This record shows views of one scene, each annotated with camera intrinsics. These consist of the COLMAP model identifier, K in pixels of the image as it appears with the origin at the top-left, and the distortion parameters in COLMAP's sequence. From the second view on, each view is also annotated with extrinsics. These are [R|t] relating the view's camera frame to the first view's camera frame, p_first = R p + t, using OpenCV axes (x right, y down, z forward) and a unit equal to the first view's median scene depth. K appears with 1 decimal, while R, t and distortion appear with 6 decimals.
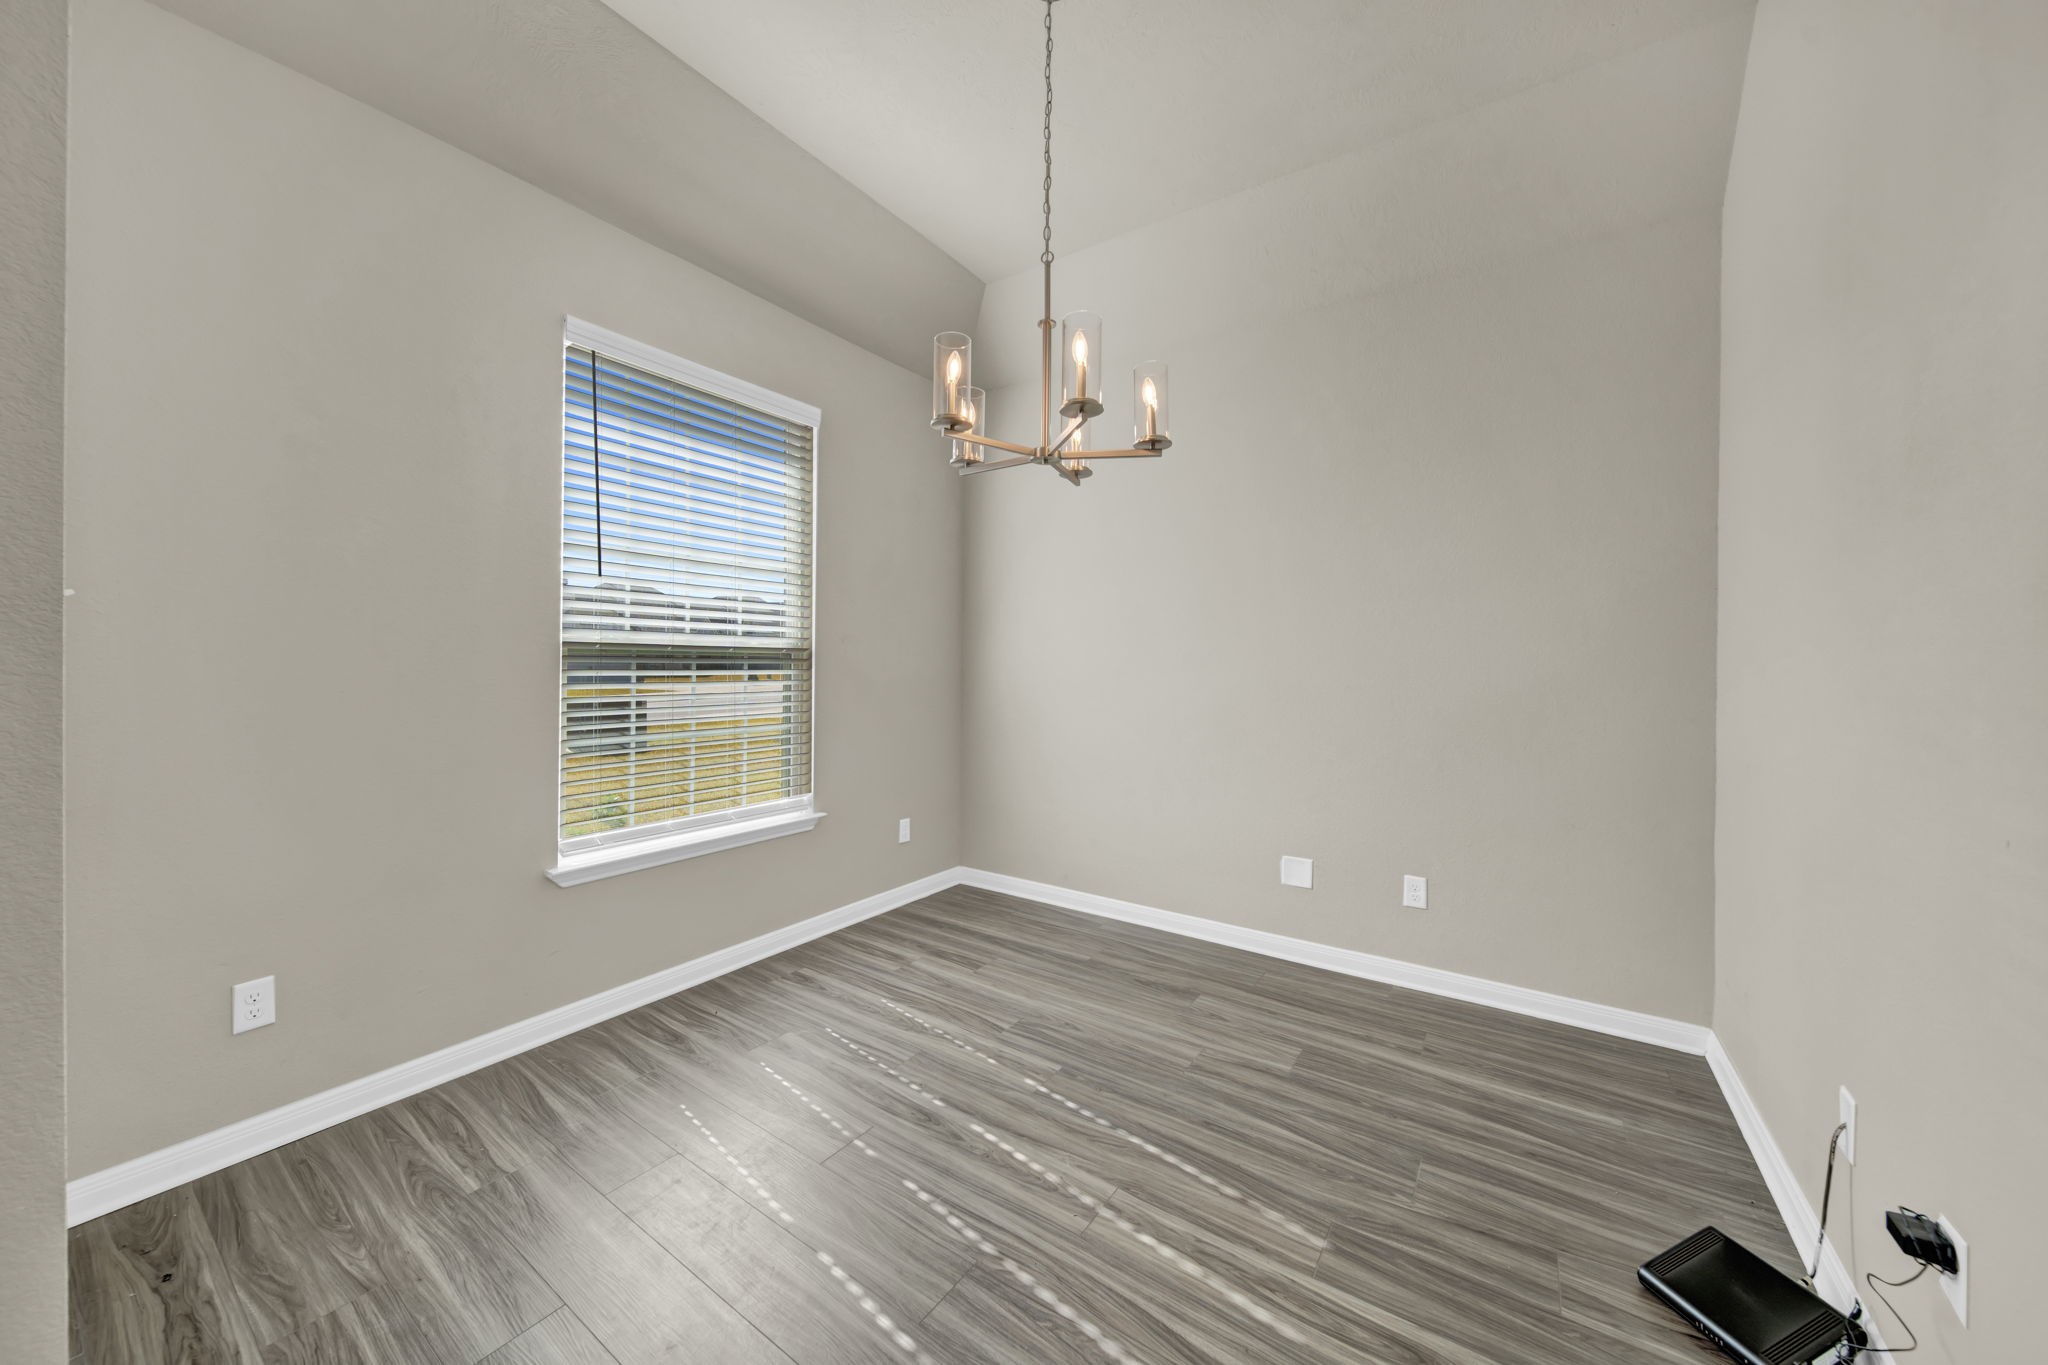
lens RADIAL K [[722.3, 0, 1016.0], [0, 722.3, 684.5], [0, 0, 1]] dist [-0.004665, -0.000387]
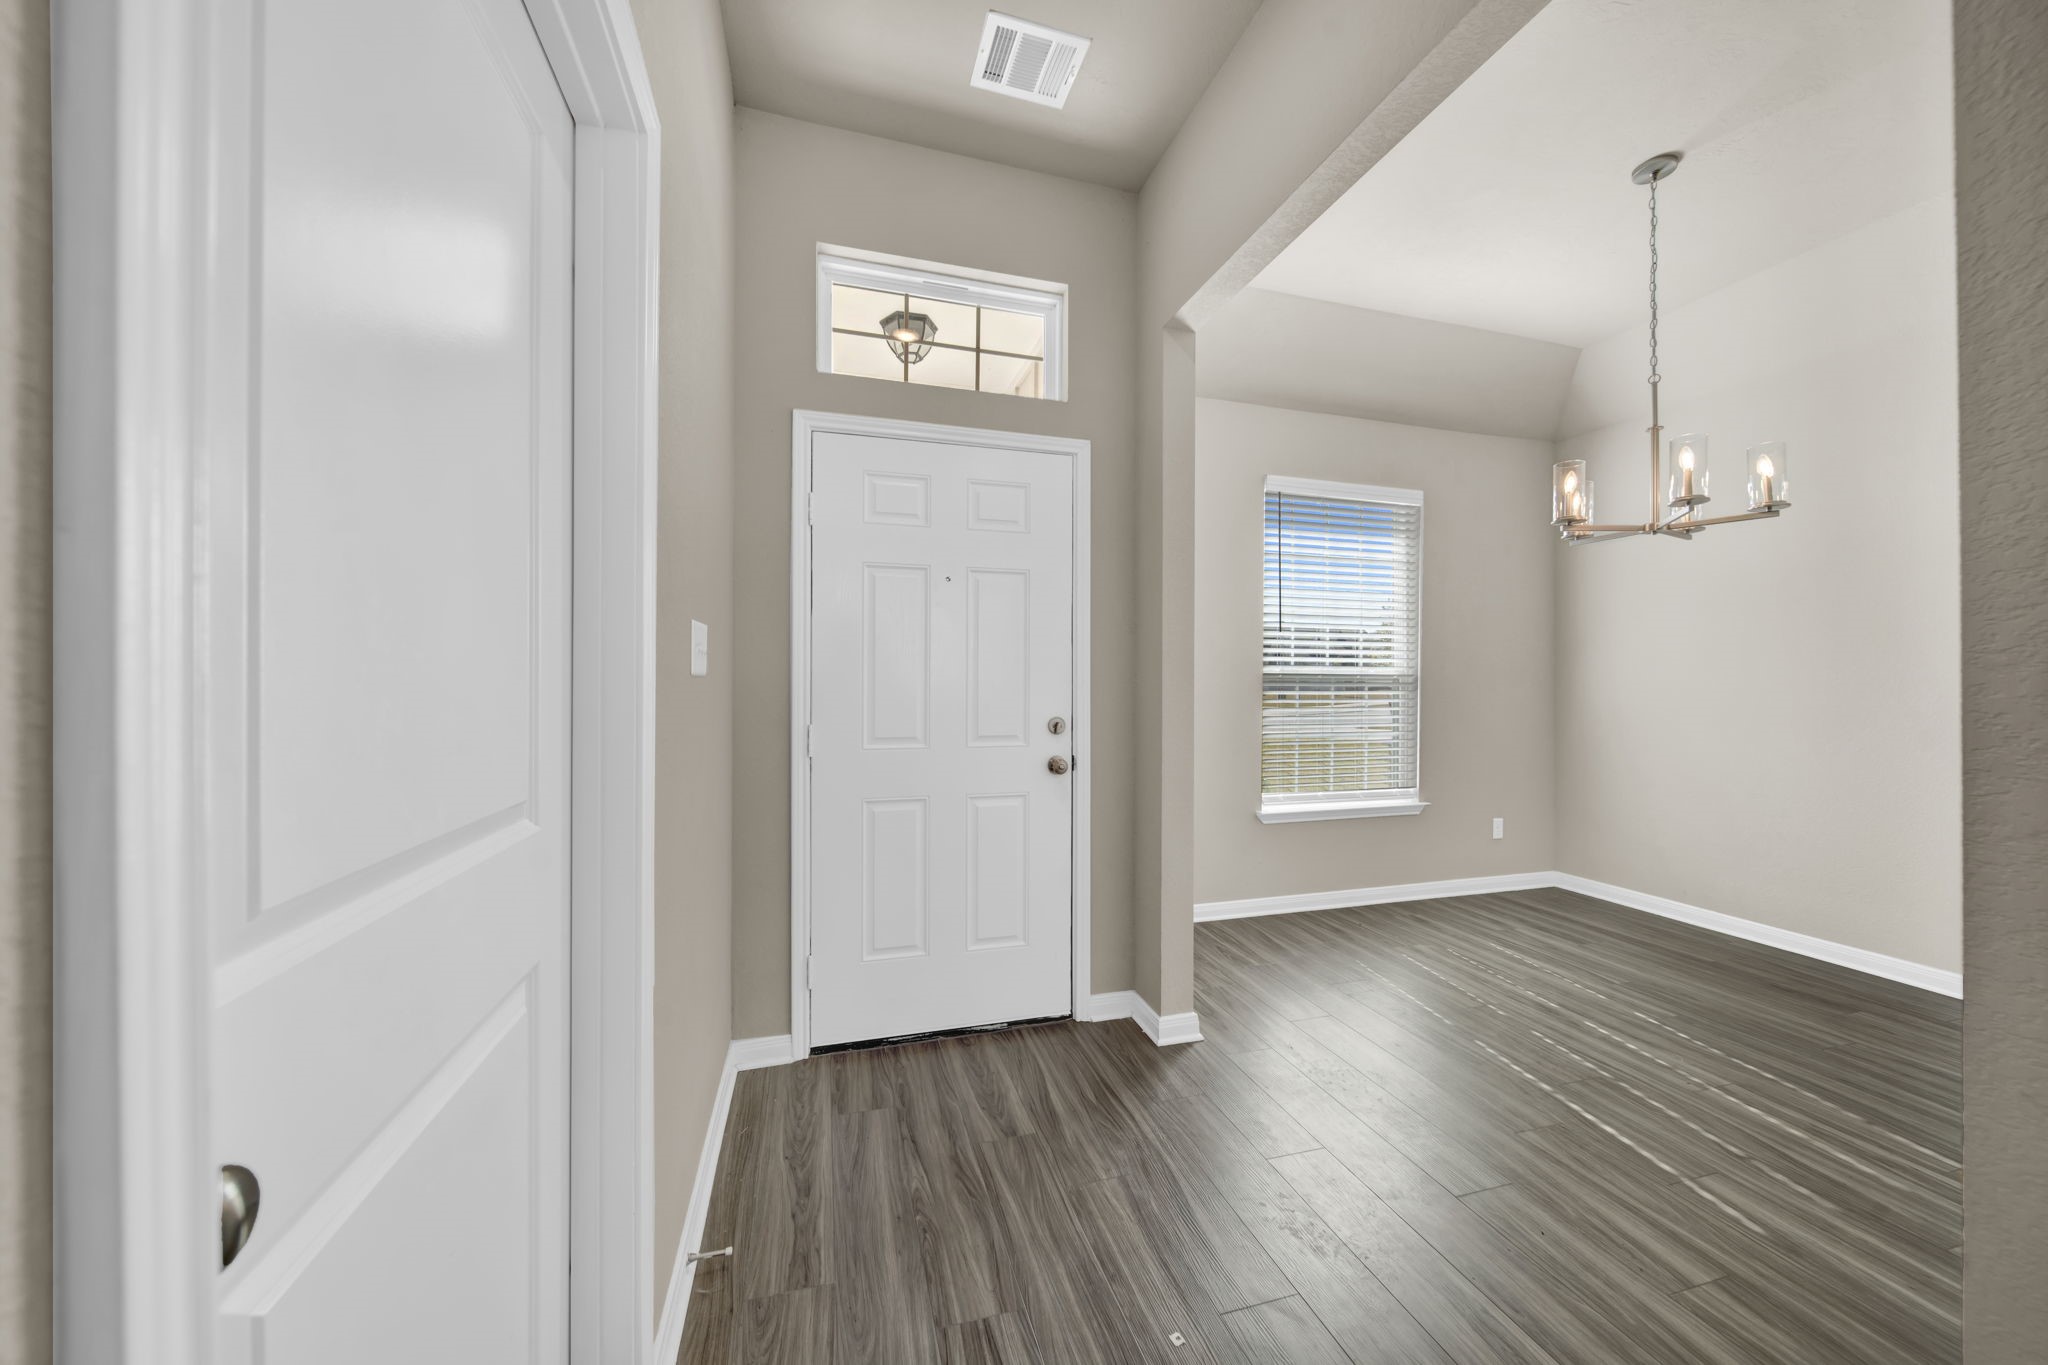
lens RADIAL K [[722.3, 0, 1016.0], [0, 722.3, 684.5], [0, 0, 1]] dist [-0.004665, -0.000387]
pose [[0.773427, -0.006584, -0.633852, -0.024373], [-0.014475, 0.999502, -0.028045, 0.019014], [0.633721, 0.030866, 0.772946, -0.601236]]
